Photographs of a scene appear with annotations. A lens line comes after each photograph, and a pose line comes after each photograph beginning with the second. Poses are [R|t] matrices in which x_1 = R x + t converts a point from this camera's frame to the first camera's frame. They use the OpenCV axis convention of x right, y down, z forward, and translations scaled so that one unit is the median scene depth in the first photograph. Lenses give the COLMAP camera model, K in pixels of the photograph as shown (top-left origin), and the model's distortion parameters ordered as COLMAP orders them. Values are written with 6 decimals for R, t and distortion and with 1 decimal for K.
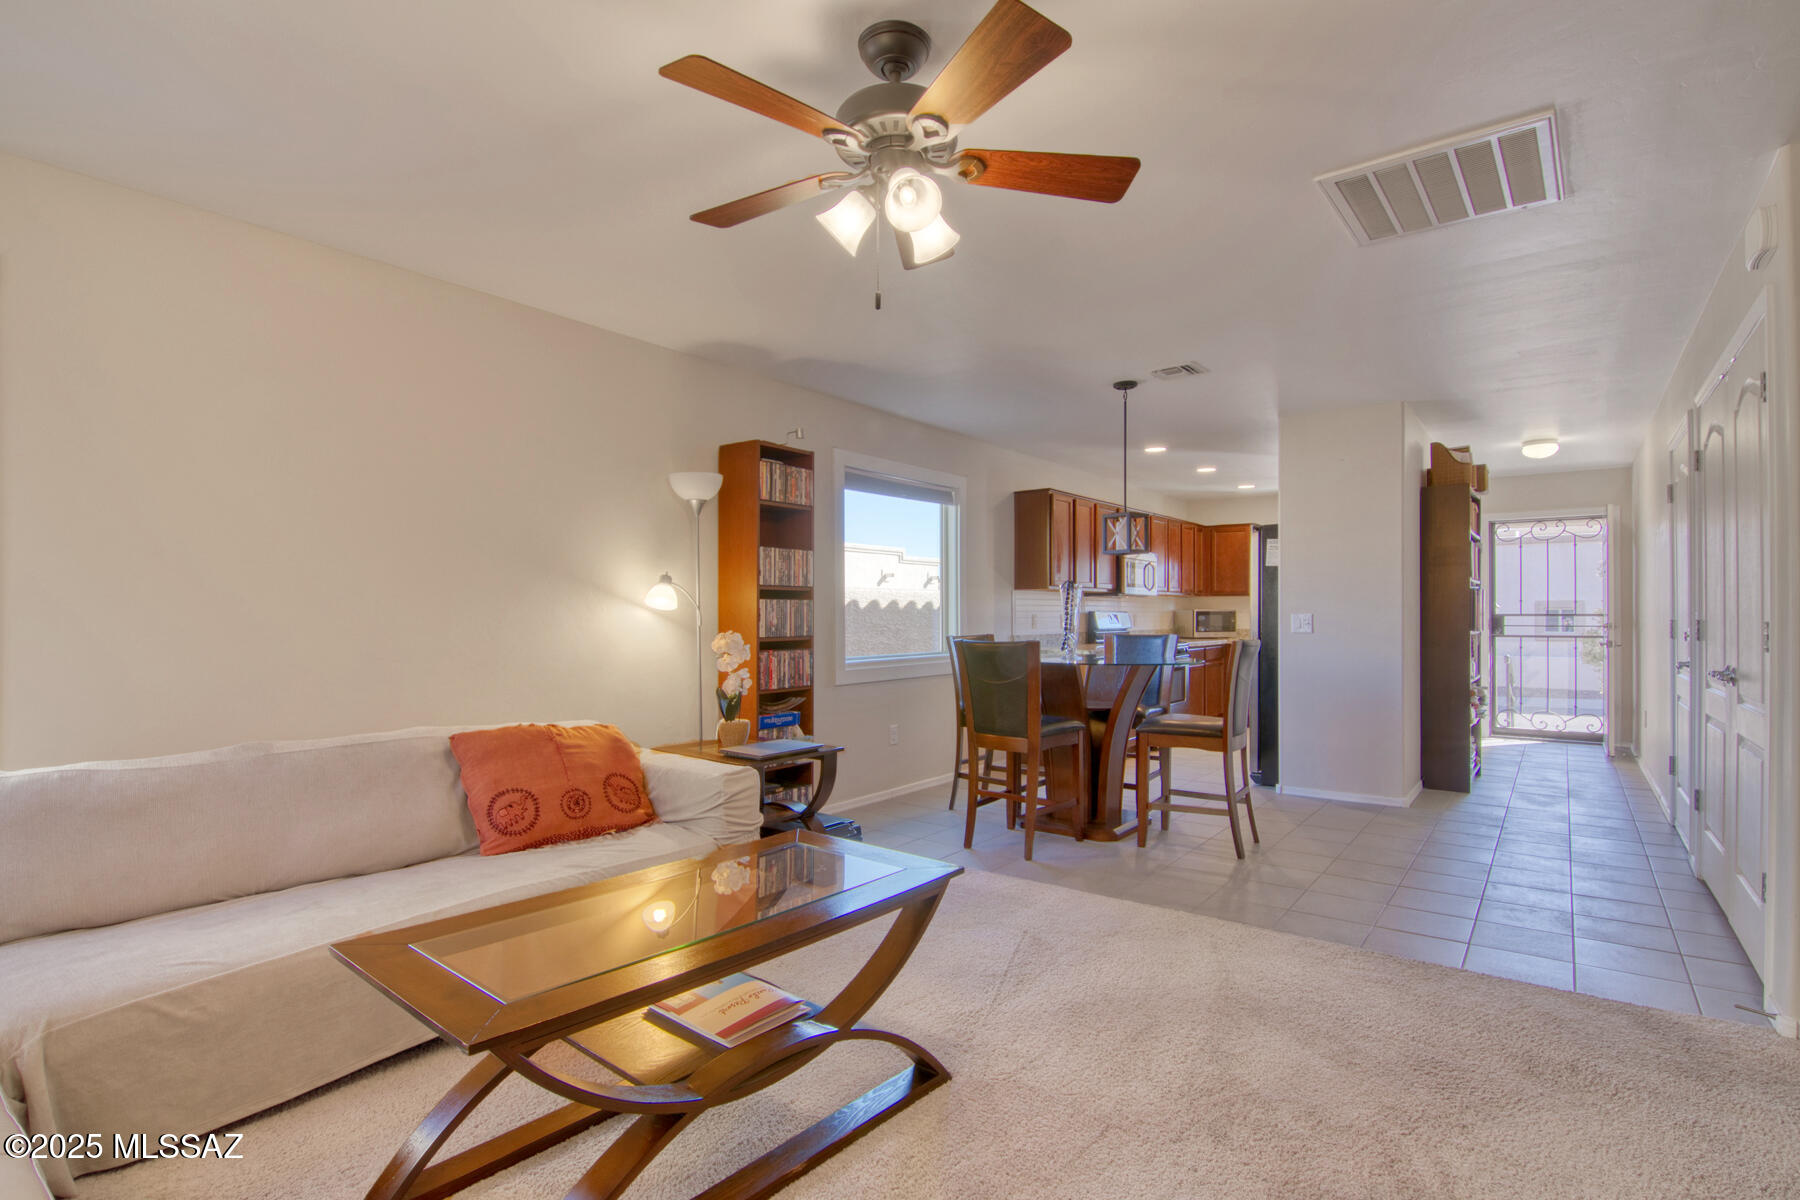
lens RADIAL K [[869.5, 0, 910.4], [0, 869.5, 613.8], [0, 0, 1]] dist [0.002690, -0.001030]
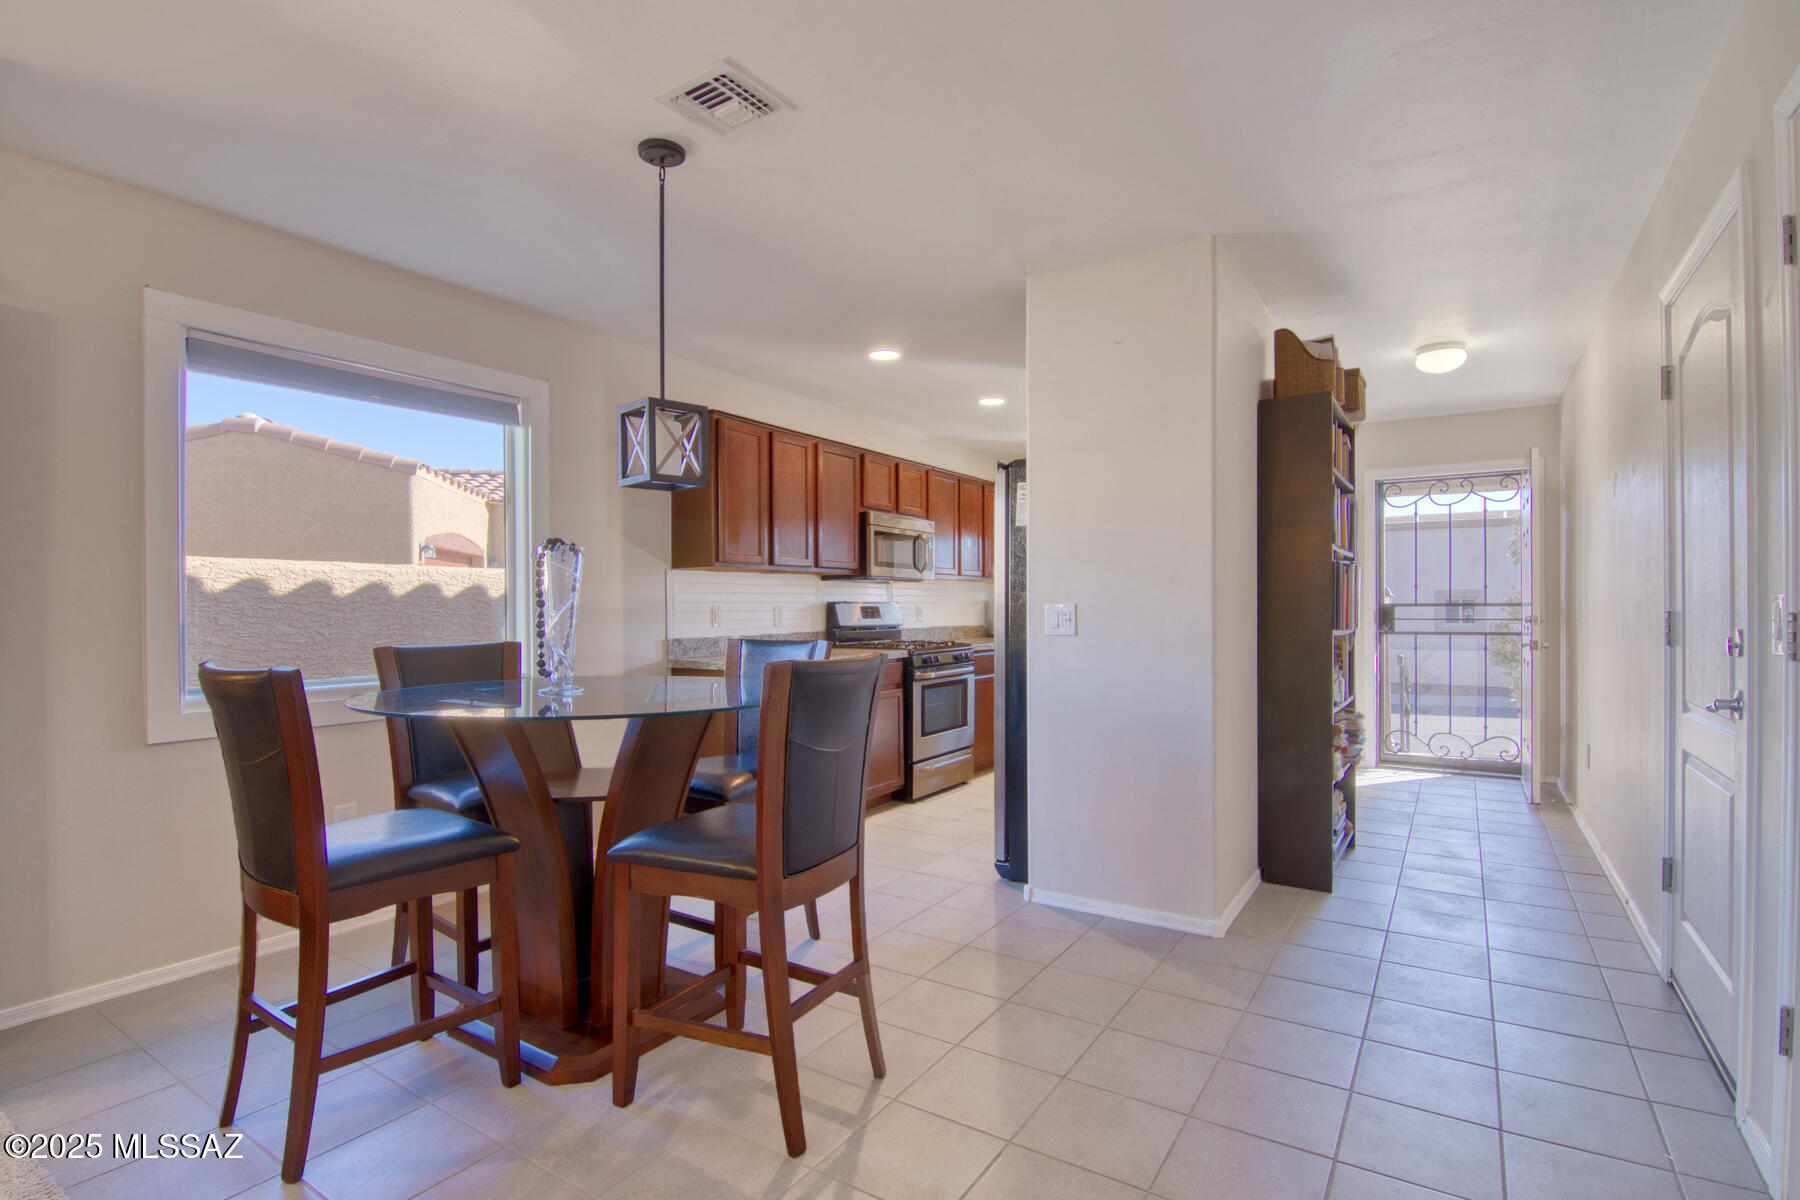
lens RADIAL K [[869.5, 0, 901.9], [0, 869.5, 610.4], [0, 0, 1]] dist [0.002690, -0.001030]
pose [[0.997510, -0.002896, 0.070465, 0.270962], [0.002495, 0.999980, 0.005775, 0.001017], [-0.070480, -0.005585, 0.997498, 0.372581]]
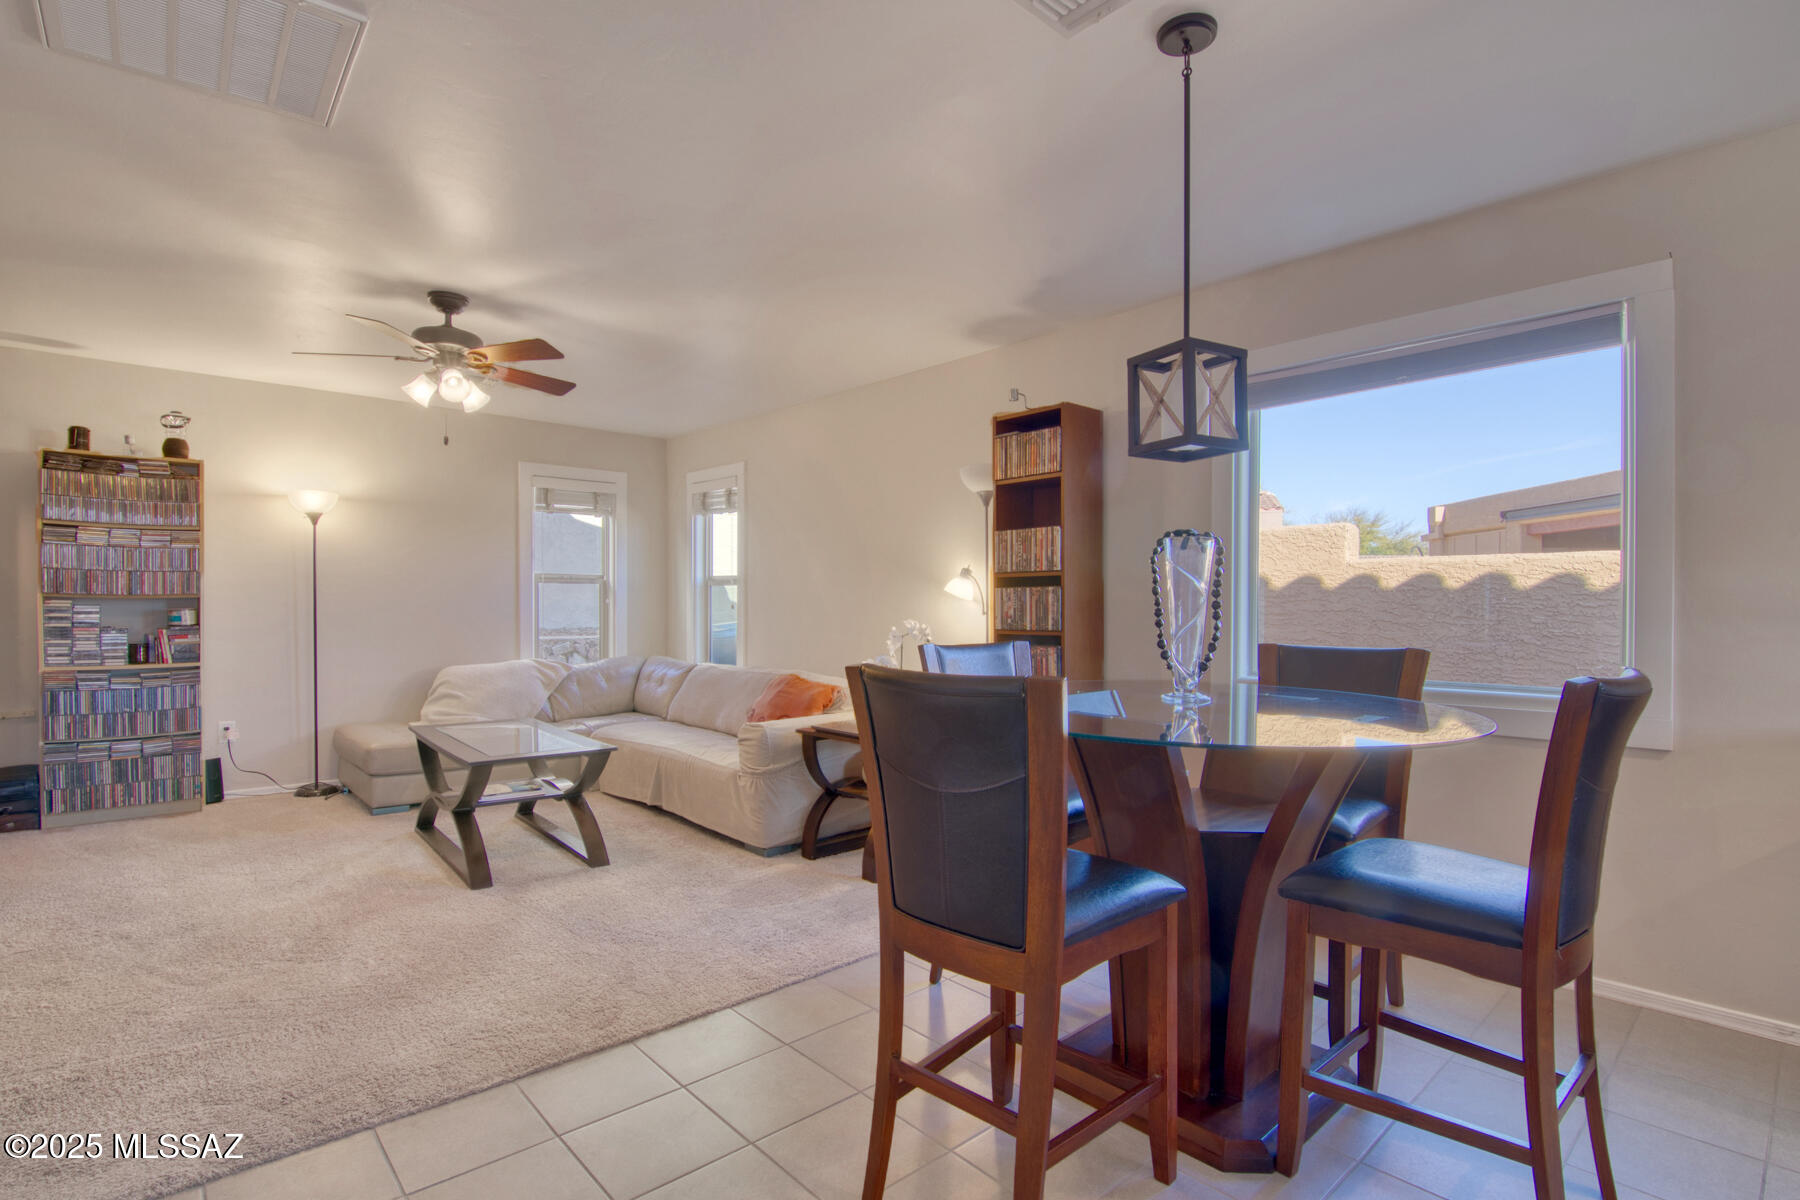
lens RADIAL K [[869.5, 0, 915.9], [0, 869.5, 591.0], [0, 0, 1]] dist [0.002690, -0.001030]
pose [[-0.150977, -0.026541, -0.988181, 0.512235], [0.003578, 0.999618, -0.027395, 0.007419], [0.988531, -0.007671, -0.150825, 0.719860]]
